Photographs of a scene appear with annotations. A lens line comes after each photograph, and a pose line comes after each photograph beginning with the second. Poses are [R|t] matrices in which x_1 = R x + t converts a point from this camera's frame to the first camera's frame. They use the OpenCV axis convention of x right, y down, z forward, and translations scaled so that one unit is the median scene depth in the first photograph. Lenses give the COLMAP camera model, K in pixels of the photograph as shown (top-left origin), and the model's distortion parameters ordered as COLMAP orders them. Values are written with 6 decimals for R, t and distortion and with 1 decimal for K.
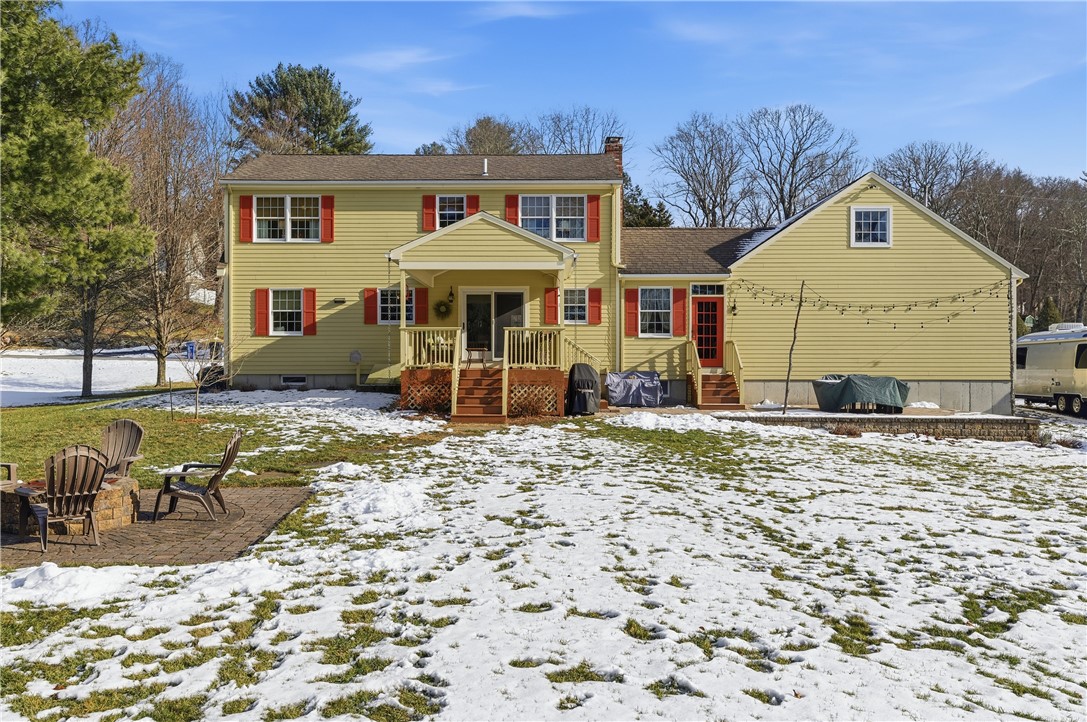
lens RADIAL K [[882.4, 0, 534.5], [0, 882.4, 359.8], [0, 0, 1]] dist [0.009020, -0.005498]
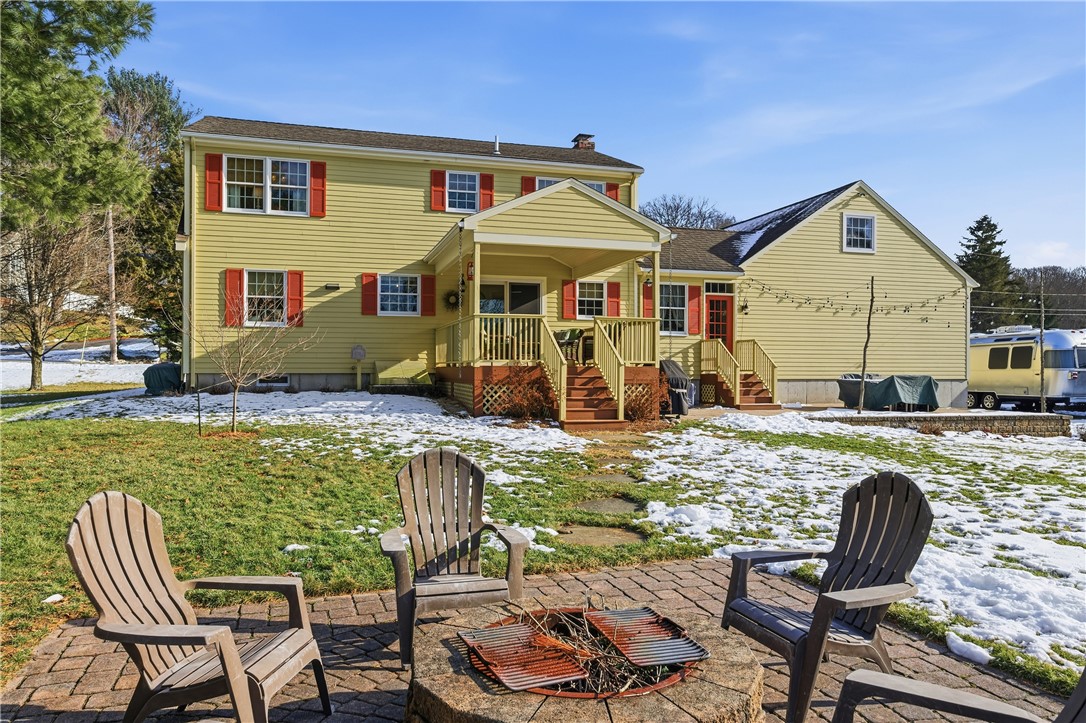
lens RADIAL K [[743.8, 0, 534.3], [0, 743.8, 361.2], [0, 0, 1]] dist [-0.011894, 0.008262]
pose [[0.960844, 0.005446, 0.277035, -0.231607], [-0.003065, 0.999955, -0.009025, 0.010304], [-0.277072, 0.007822, 0.960817, 0.262679]]
